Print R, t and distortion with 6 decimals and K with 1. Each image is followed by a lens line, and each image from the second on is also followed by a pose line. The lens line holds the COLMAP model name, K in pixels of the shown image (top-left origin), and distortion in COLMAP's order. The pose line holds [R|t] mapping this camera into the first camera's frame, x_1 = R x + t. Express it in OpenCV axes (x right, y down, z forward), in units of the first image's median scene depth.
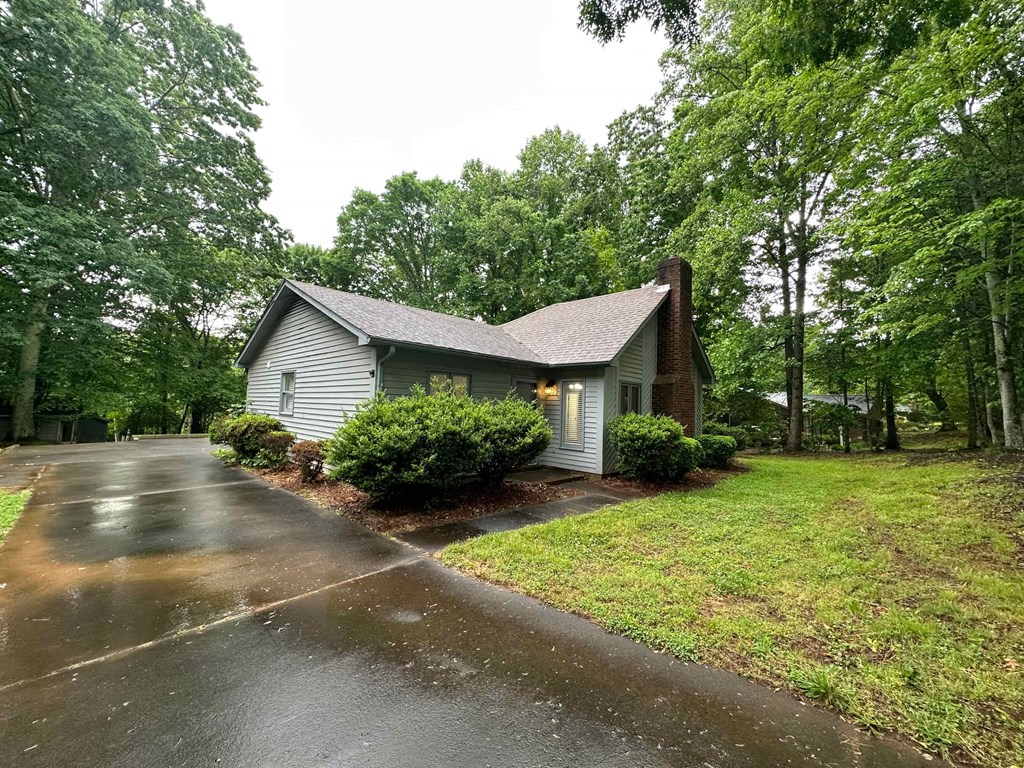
lens RADIAL K [[409.2, 0, 505.6], [0, 409.2, 385.5], [0, 0, 1]] dist [-0.000192, -0.001010]
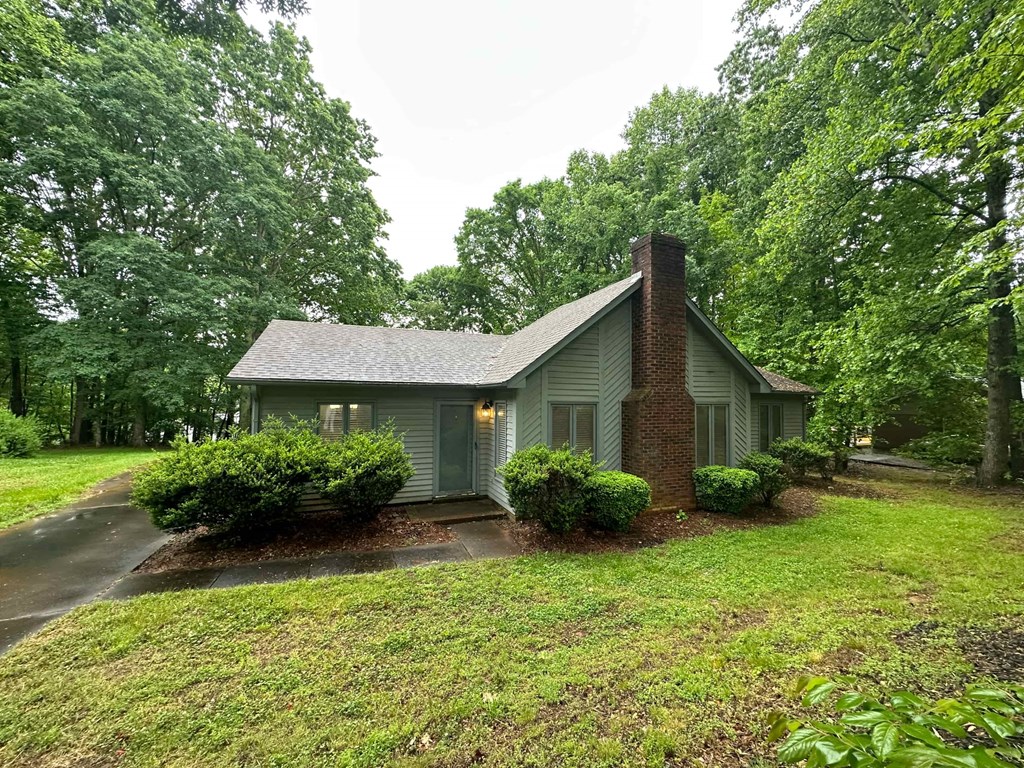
lens RADIAL K [[409.2, 0, 510.7], [0, 409.2, 381.1], [0, 0, 1]] dist [-0.000192, -0.001010]
pose [[0.909732, -0.041172, -0.413149, 0.187361], [0.041685, 0.999101, -0.007777, -0.017009], [0.413098, -0.010147, 0.910630, 0.073944]]
